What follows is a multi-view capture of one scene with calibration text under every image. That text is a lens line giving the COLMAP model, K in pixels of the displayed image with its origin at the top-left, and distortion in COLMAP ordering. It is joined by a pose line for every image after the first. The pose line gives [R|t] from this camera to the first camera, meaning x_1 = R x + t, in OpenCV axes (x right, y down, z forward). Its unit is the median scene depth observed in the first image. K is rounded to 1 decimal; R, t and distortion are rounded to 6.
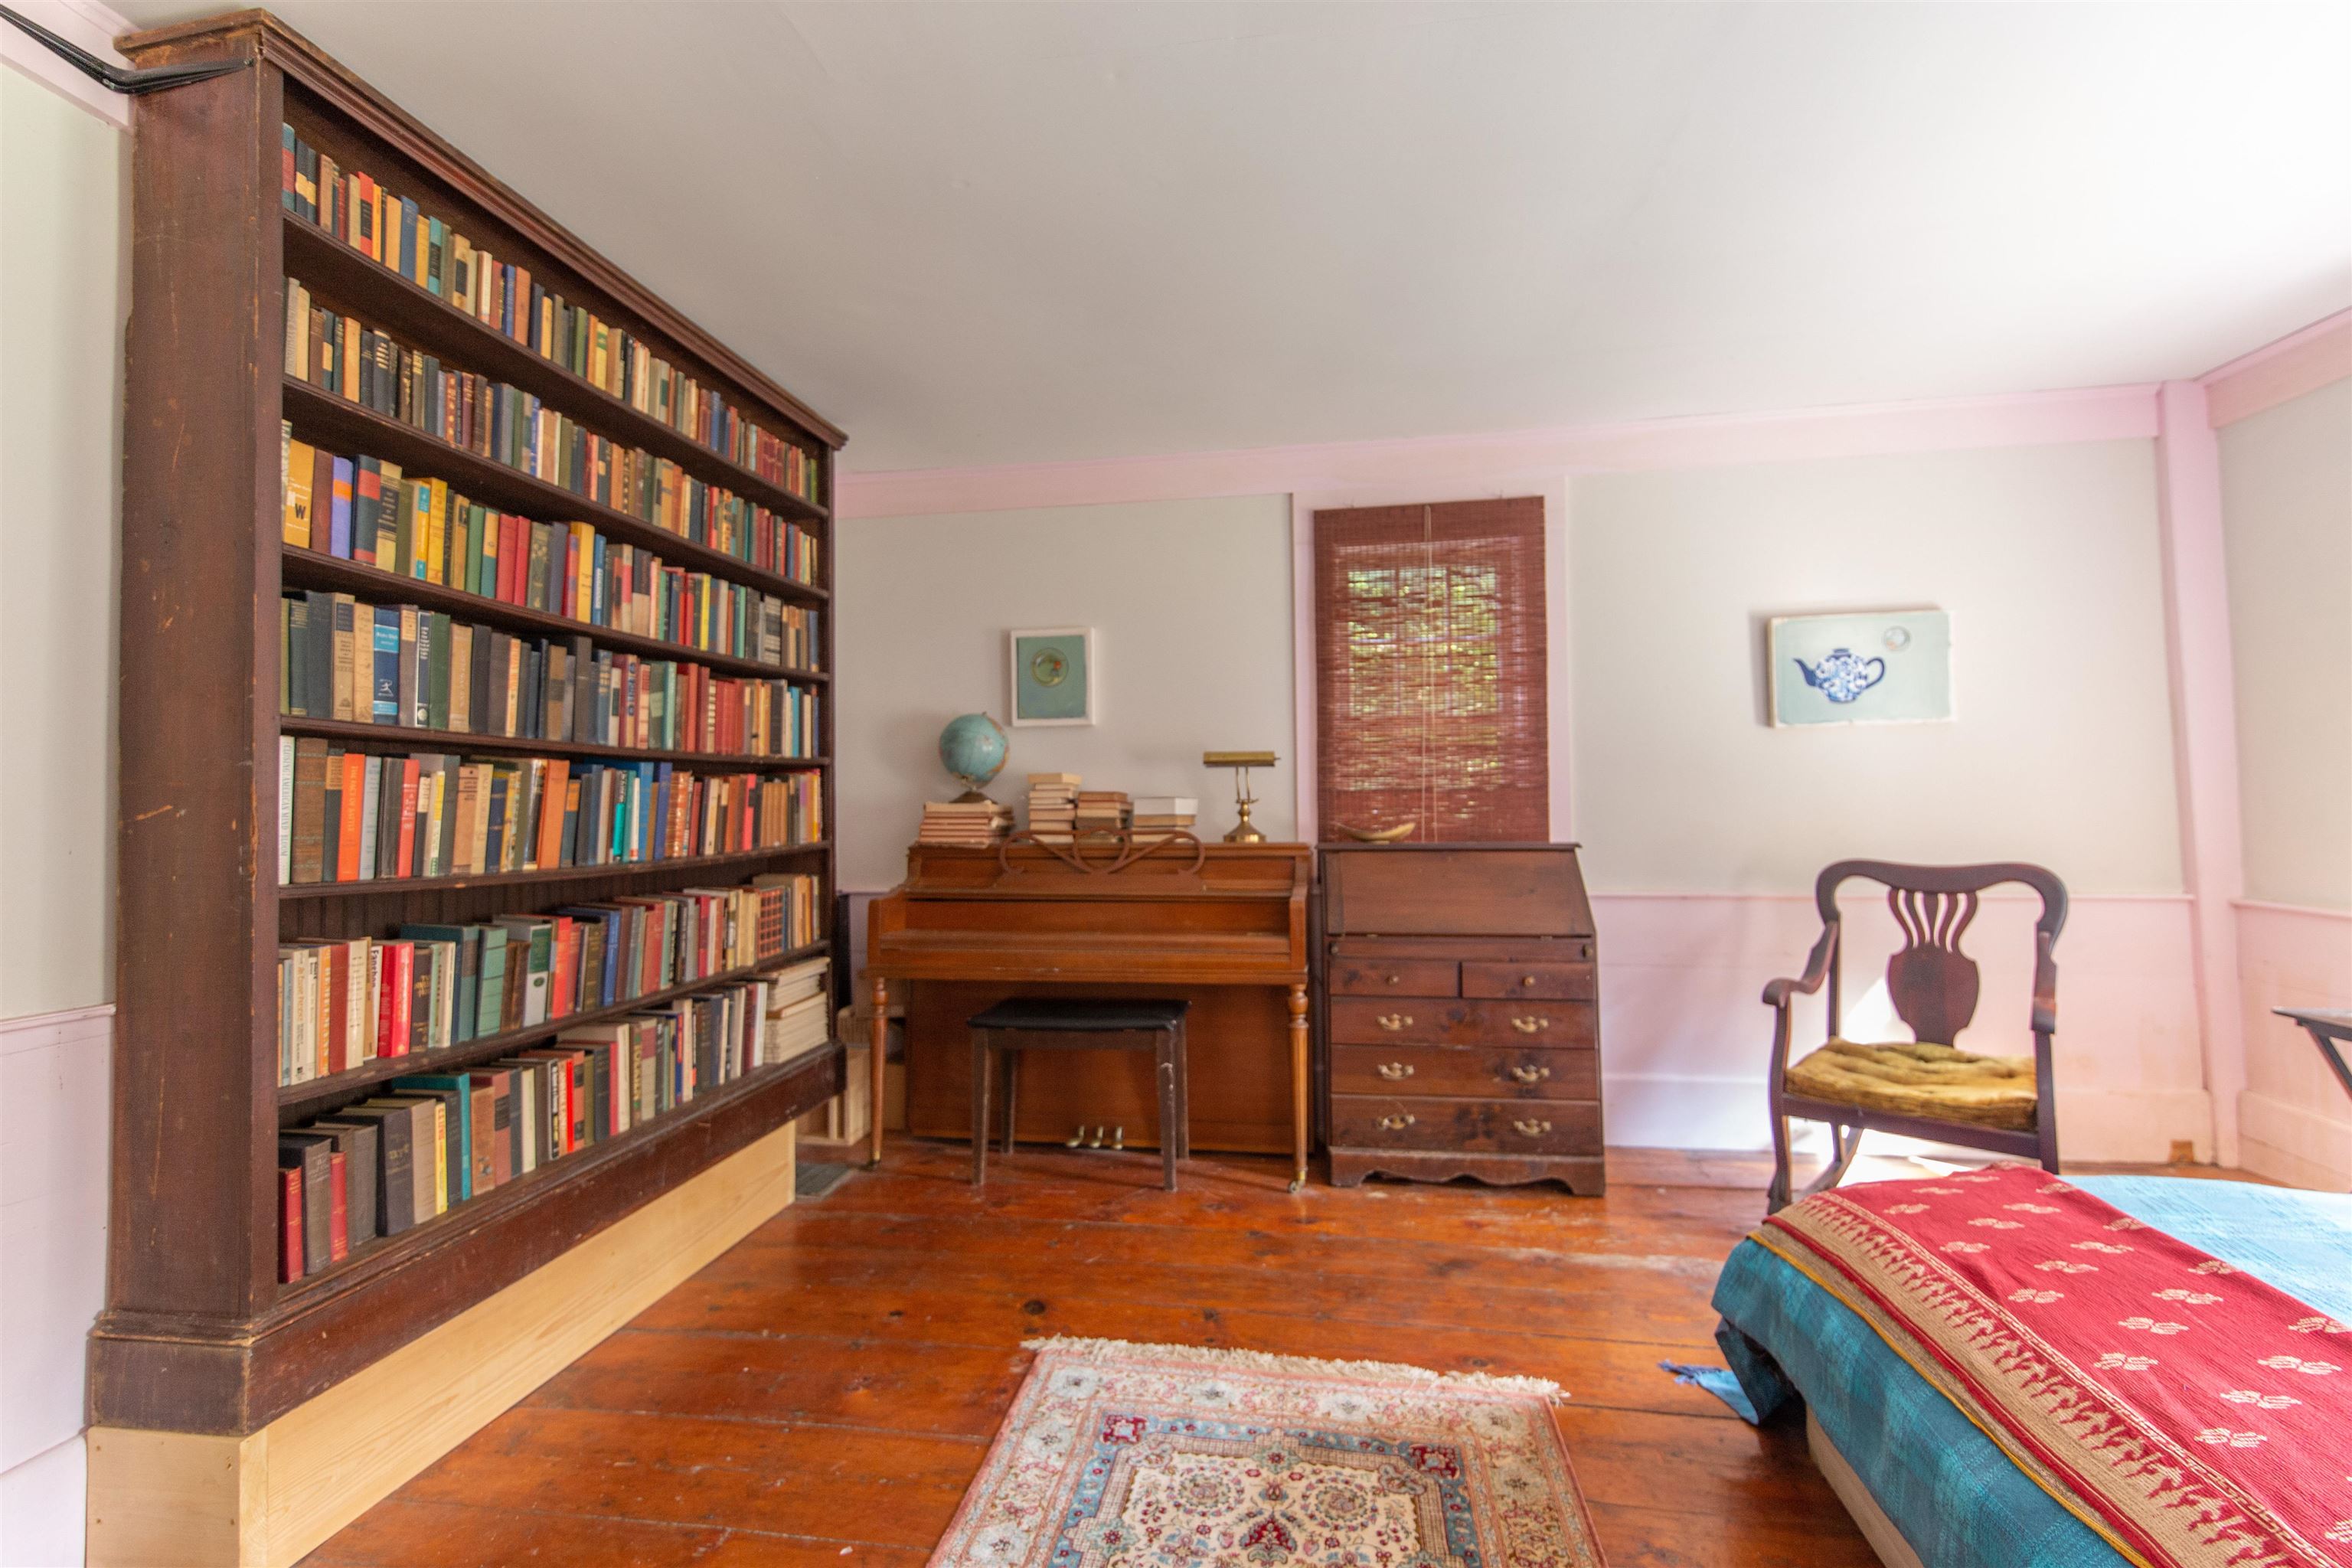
lens RADIAL K [[1030.4, 0, 1176.0], [0, 1030.4, 784.0], [0, 0, 1]] dist [0.000022, -0.000026]
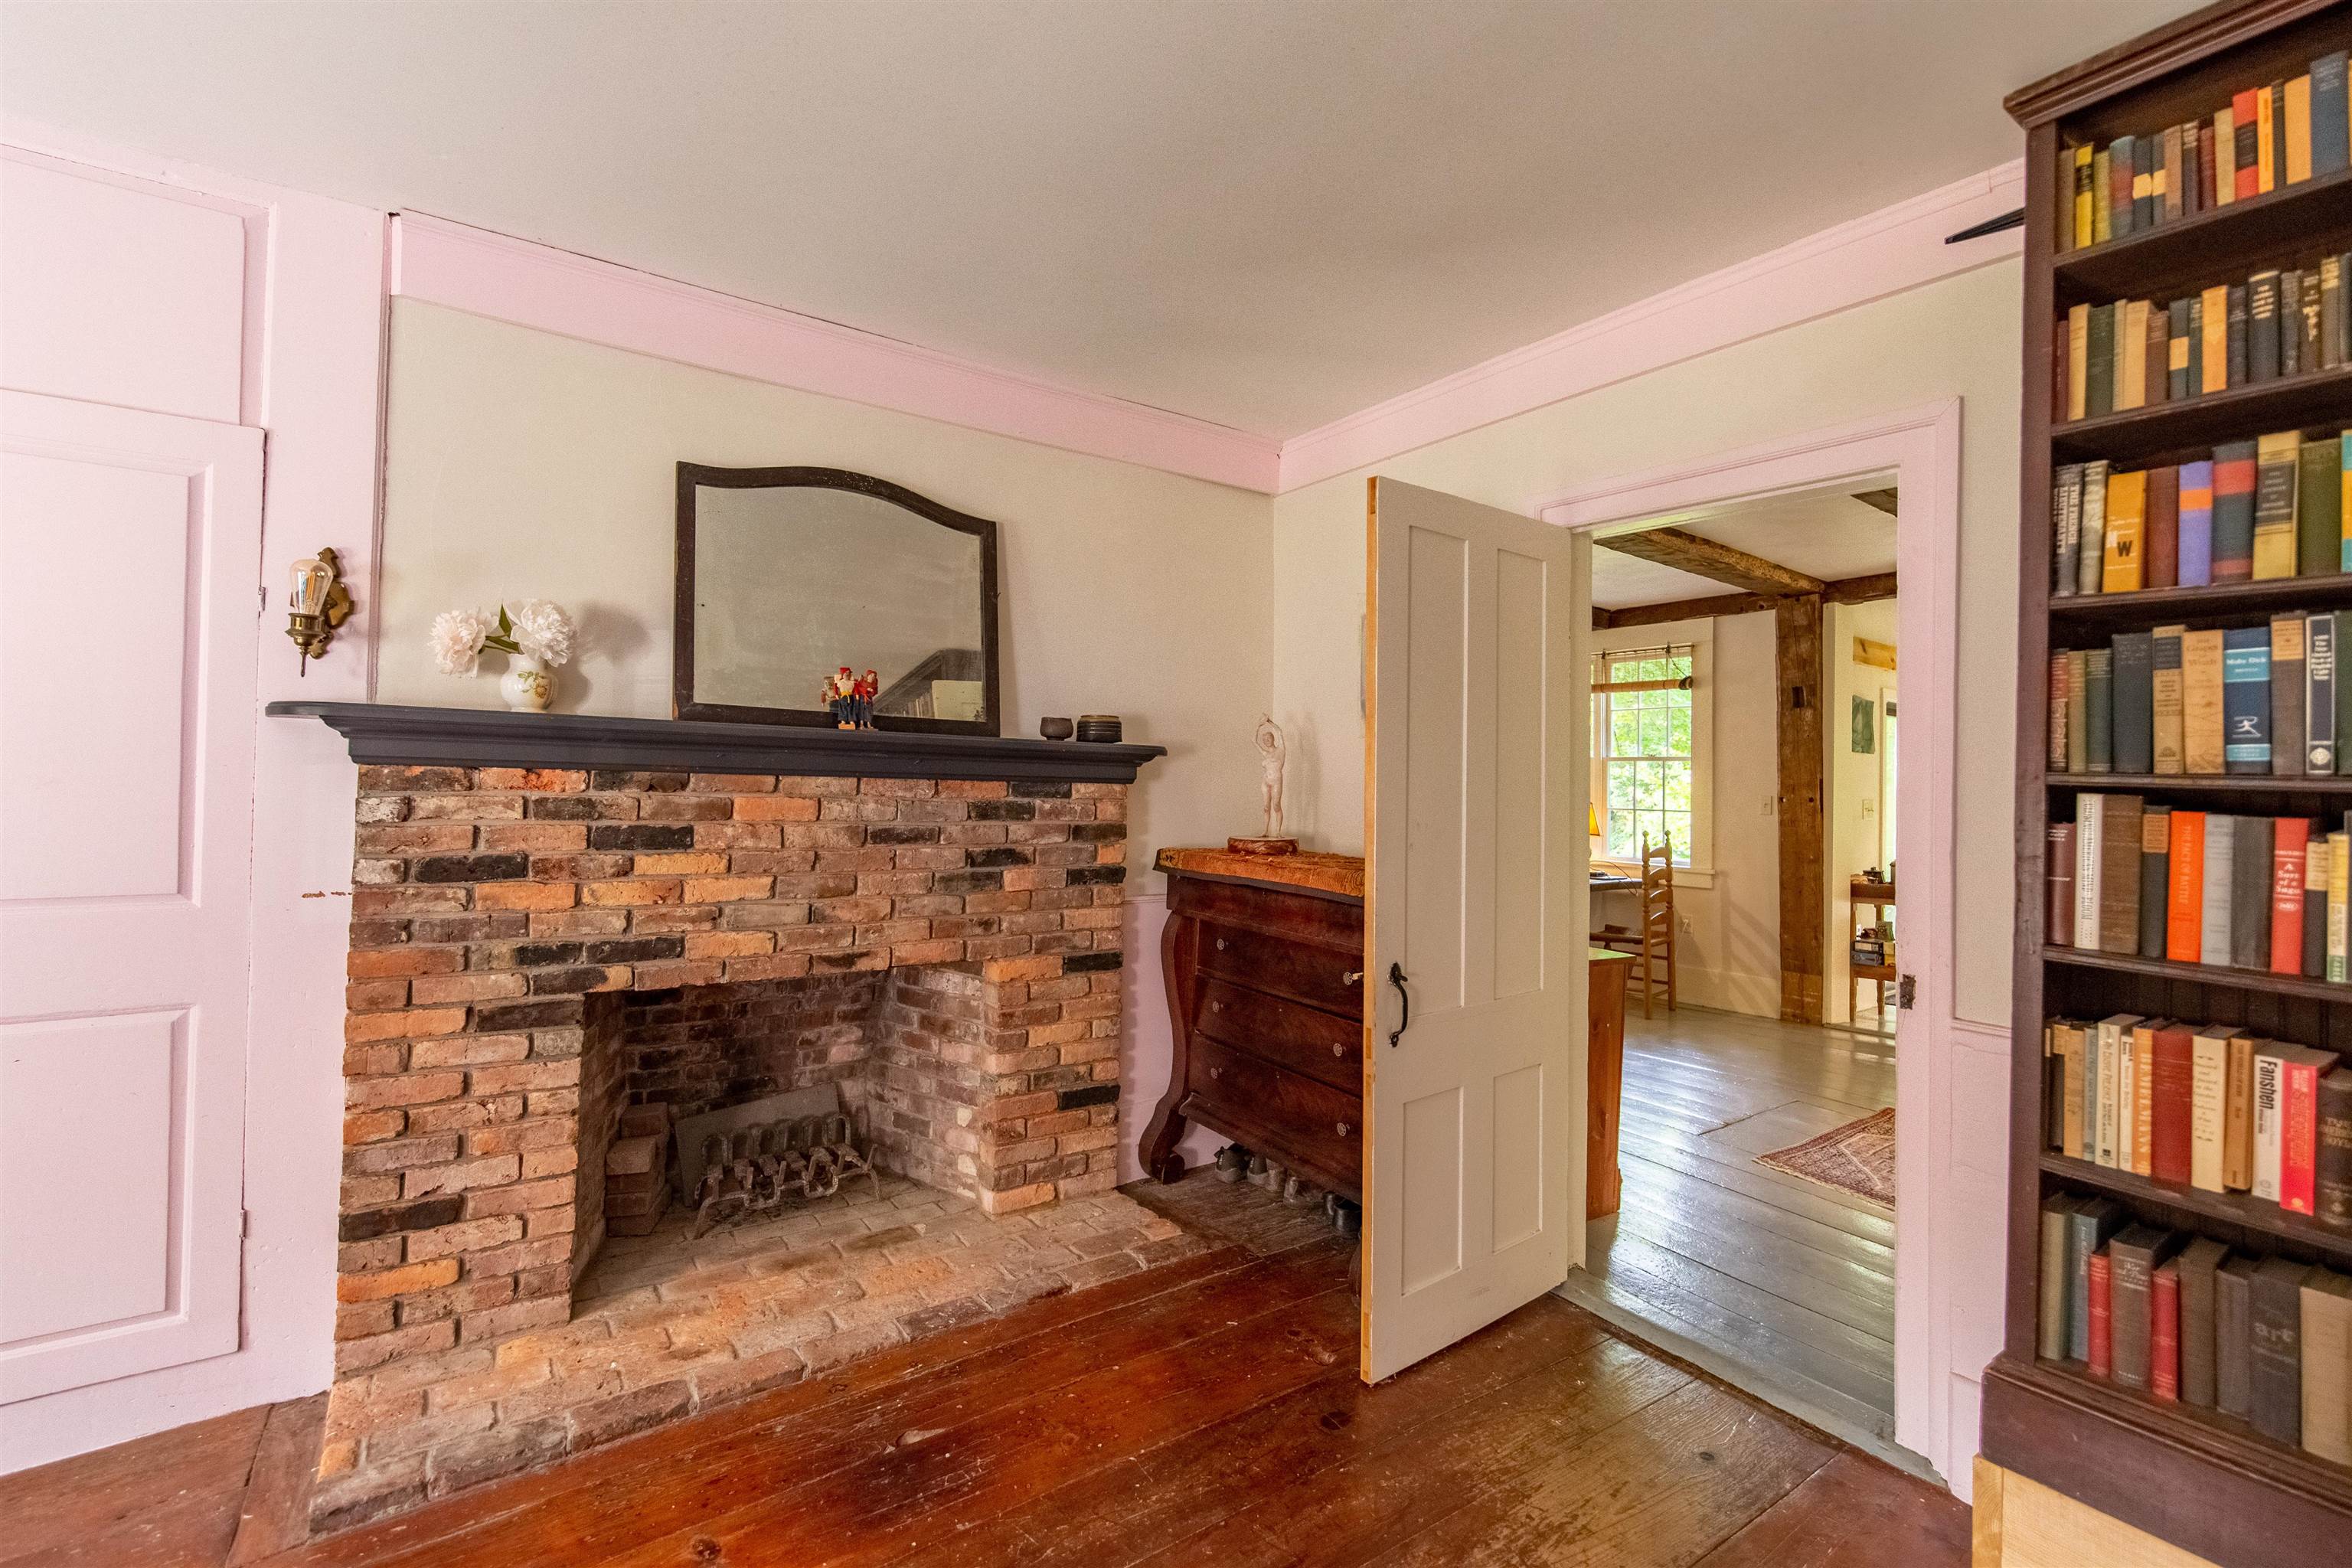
lens RADIAL K [[1030.4, 0, 1176.0], [0, 1030.4, 784.0], [0, 0, 1]] dist [0.000022, -0.000026]
pose [[-0.716043, -0.010881, -0.697971, 0.378554], [-0.006494, 0.999939, -0.008926, -0.038590], [0.698026, -0.001859, -0.716070, 1.018065]]
